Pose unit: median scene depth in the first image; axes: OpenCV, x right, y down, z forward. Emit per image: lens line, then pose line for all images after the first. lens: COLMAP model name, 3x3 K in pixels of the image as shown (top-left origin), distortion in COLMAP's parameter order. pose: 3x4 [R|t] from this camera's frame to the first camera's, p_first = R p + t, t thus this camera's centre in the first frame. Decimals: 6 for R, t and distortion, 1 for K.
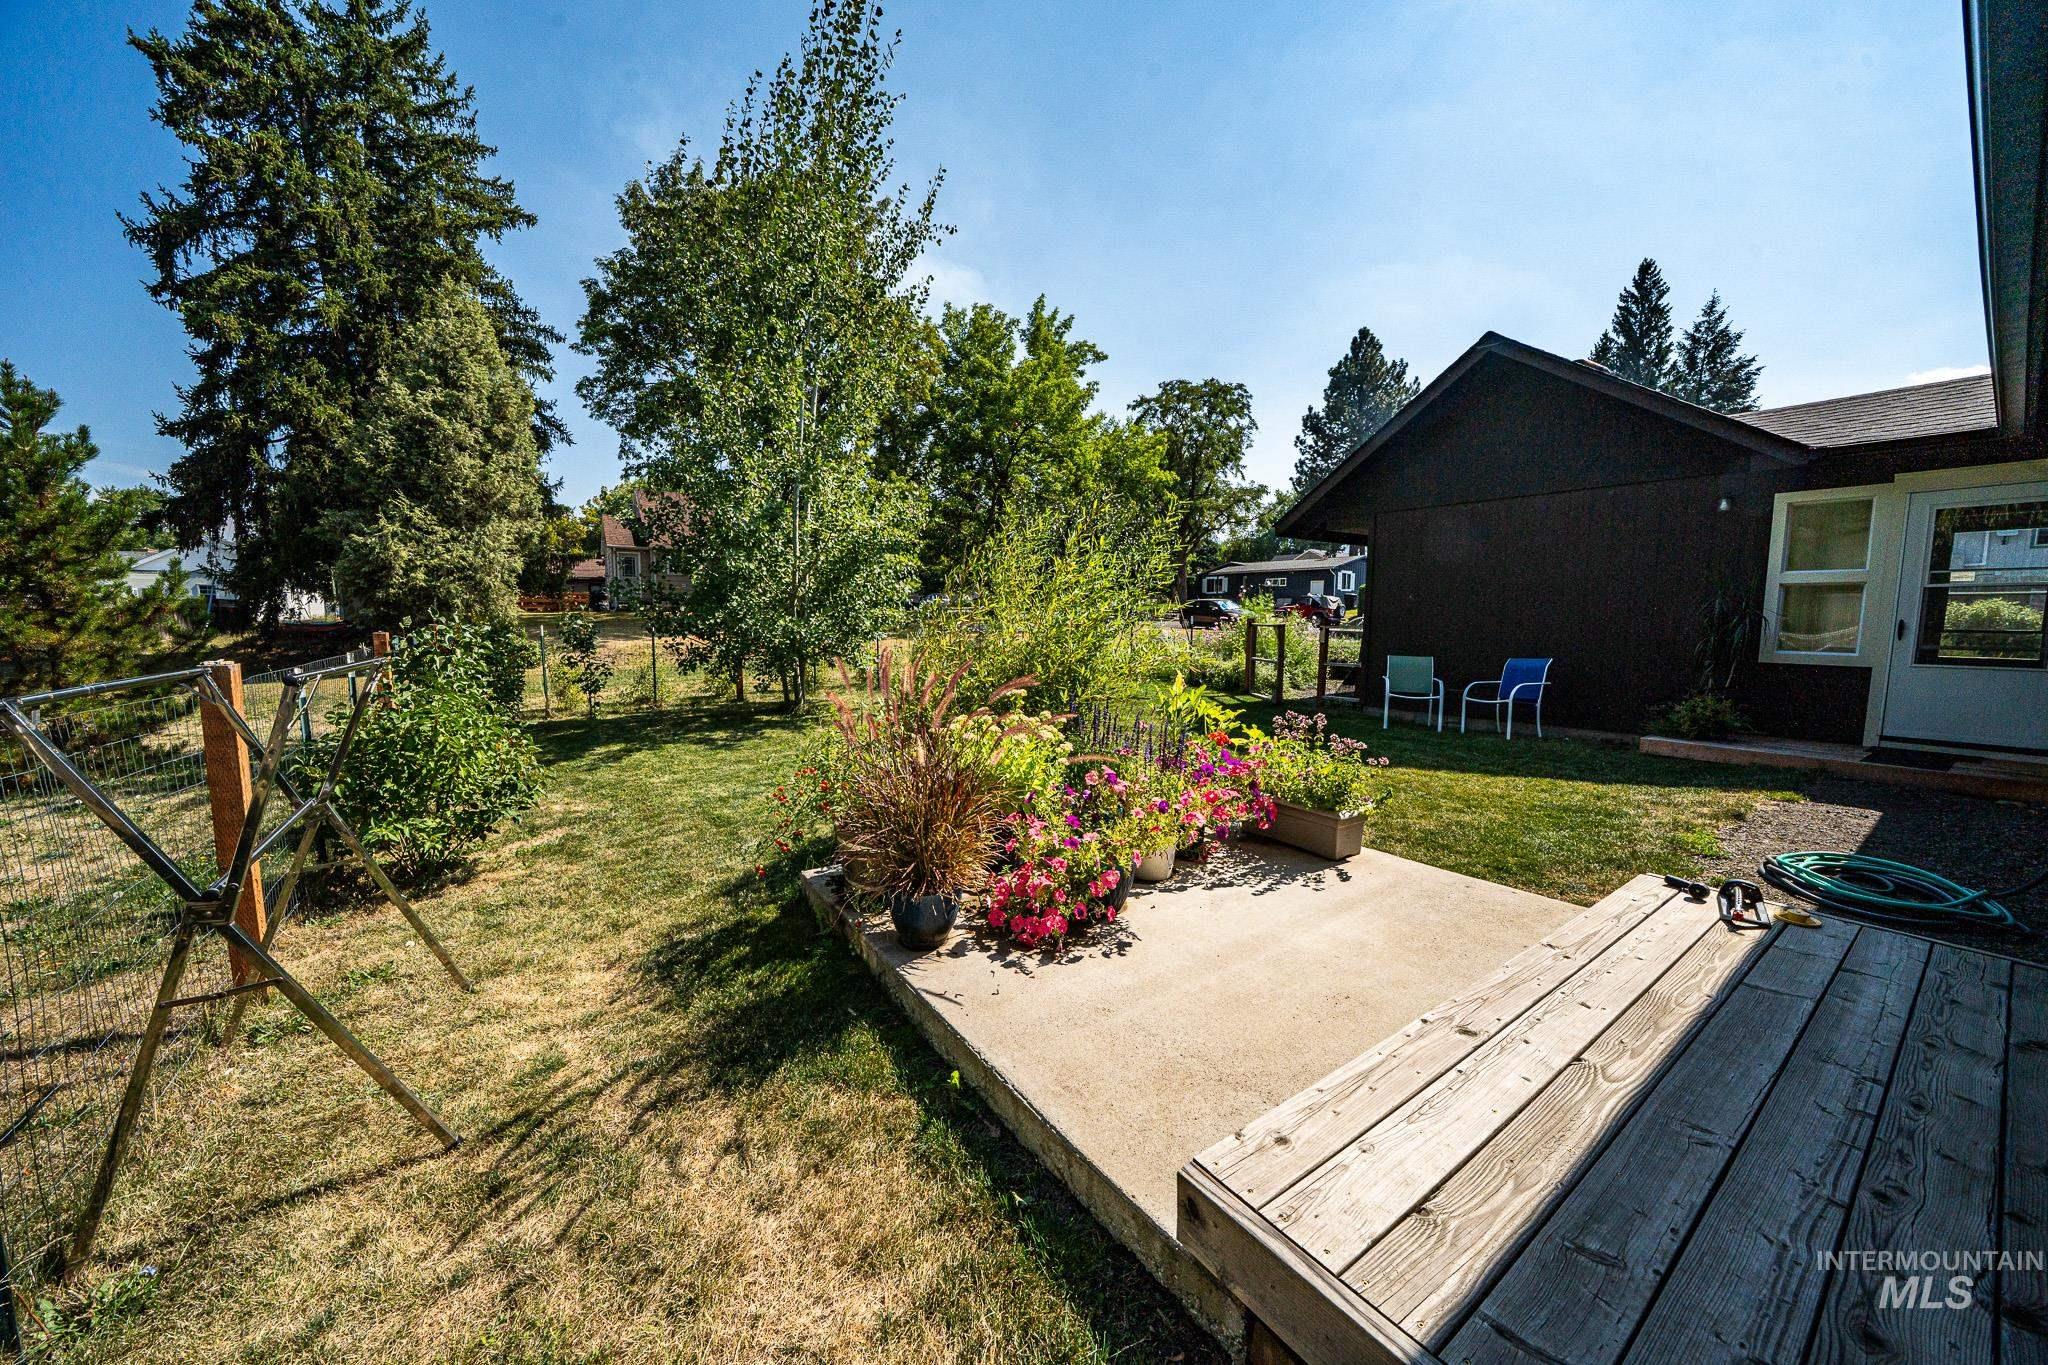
lens RADIAL K [[713.0, 0, 1021.1], [0, 713.0, 684.5], [0, 0, 1]] dist [-0.027057, 0.002621]
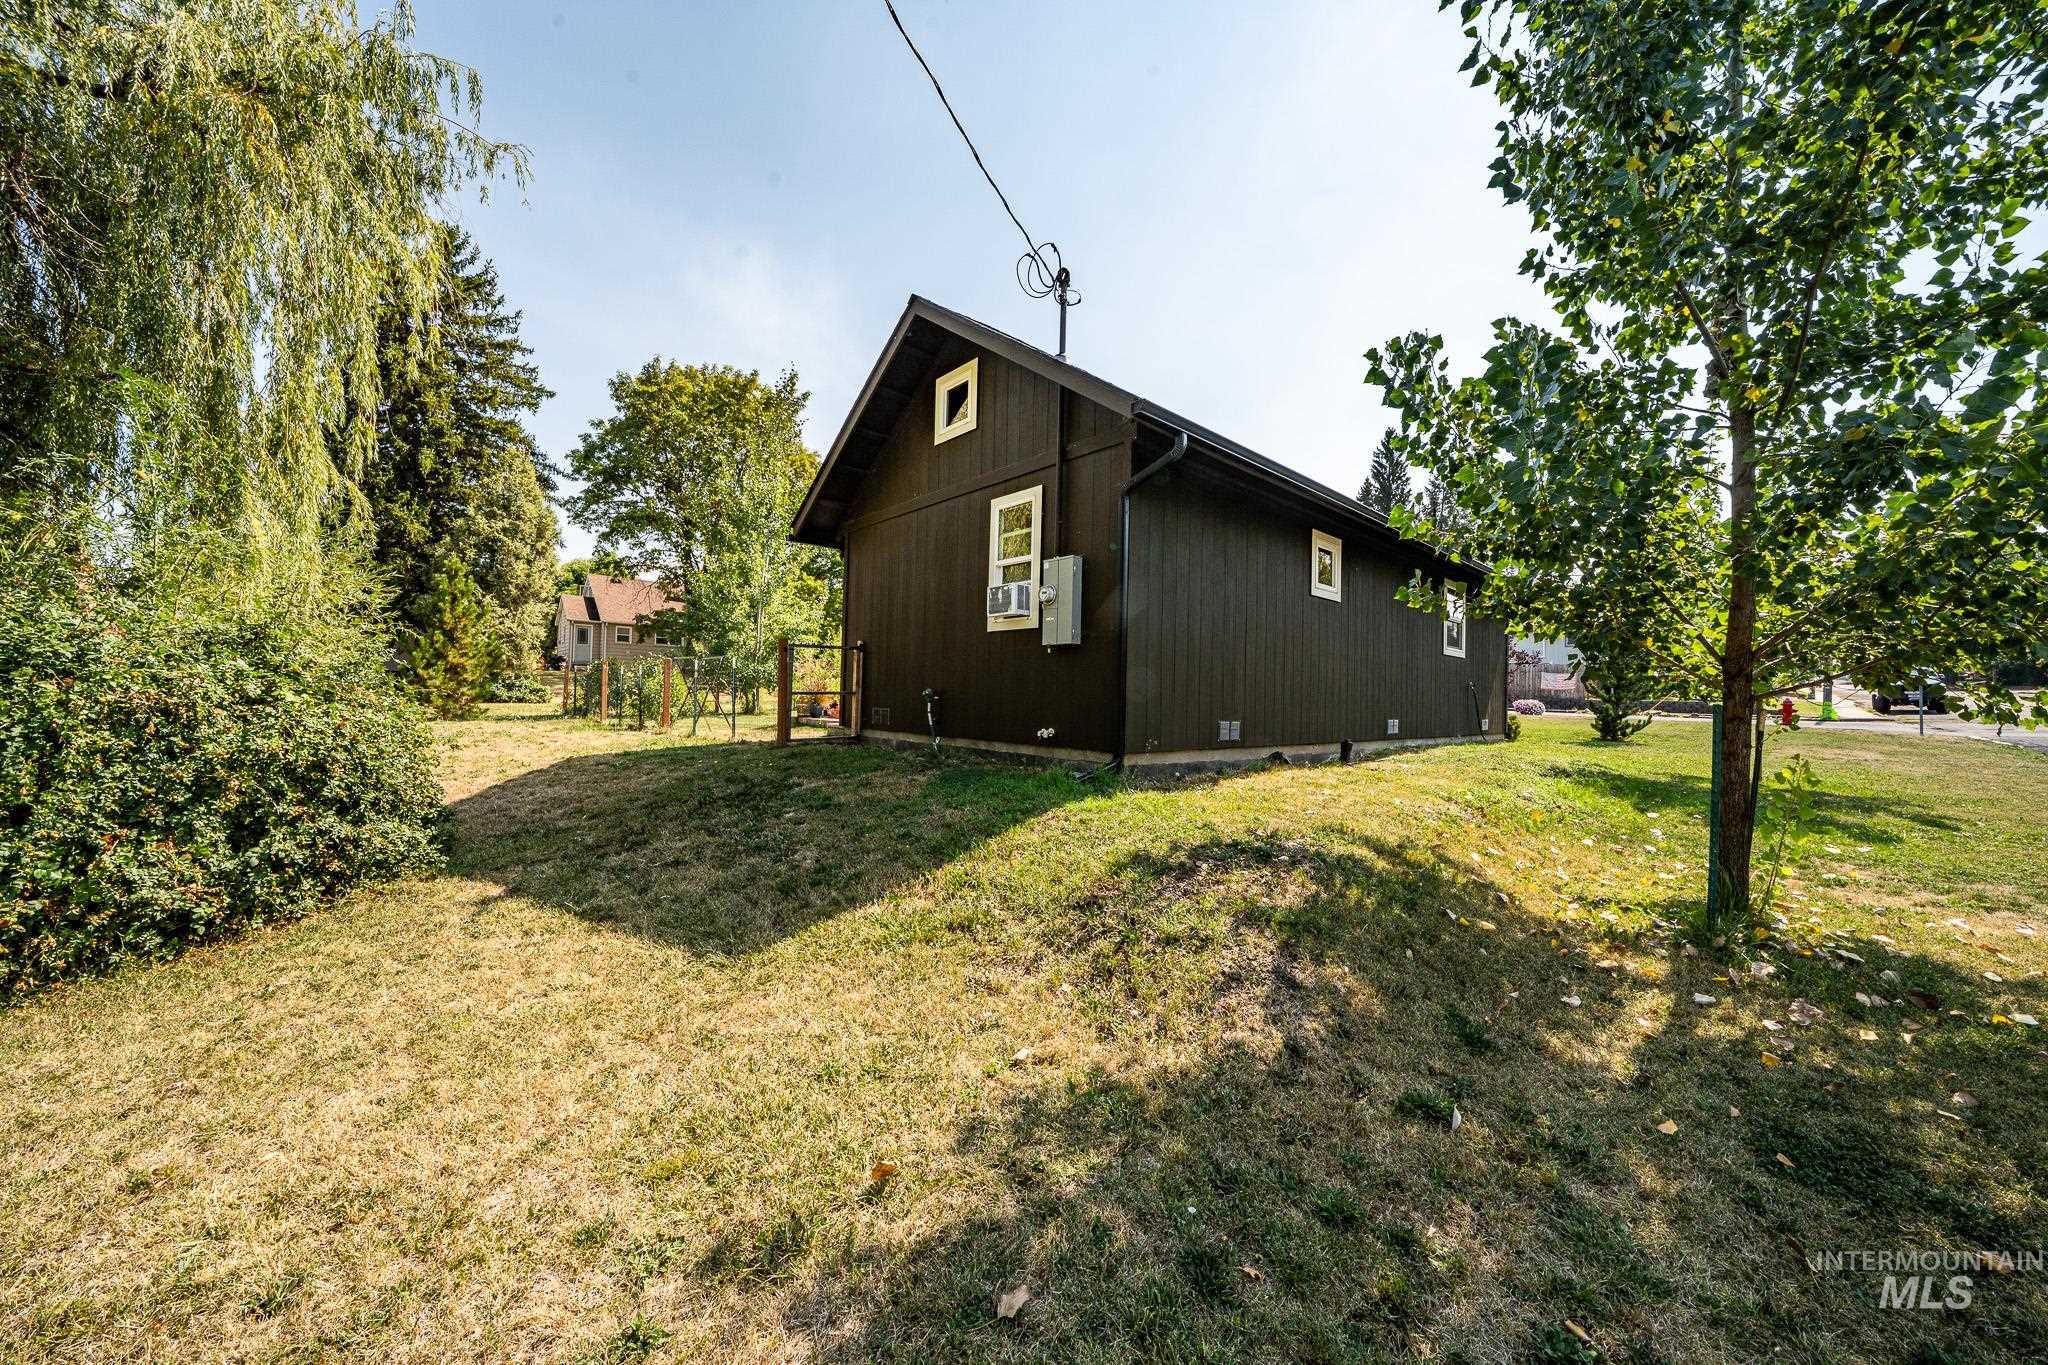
lens RADIAL K [[713.0, 0, 1019.9], [0, 713.0, 689.3], [0, 0, 1]] dist [-0.027057, 0.002621]
pose [[0.991297, 0.018075, 0.130398, 0.077338], [-0.004286, 0.994436, -0.105258, 0.085622], [-0.131575, 0.103783, 0.985859, -0.506282]]
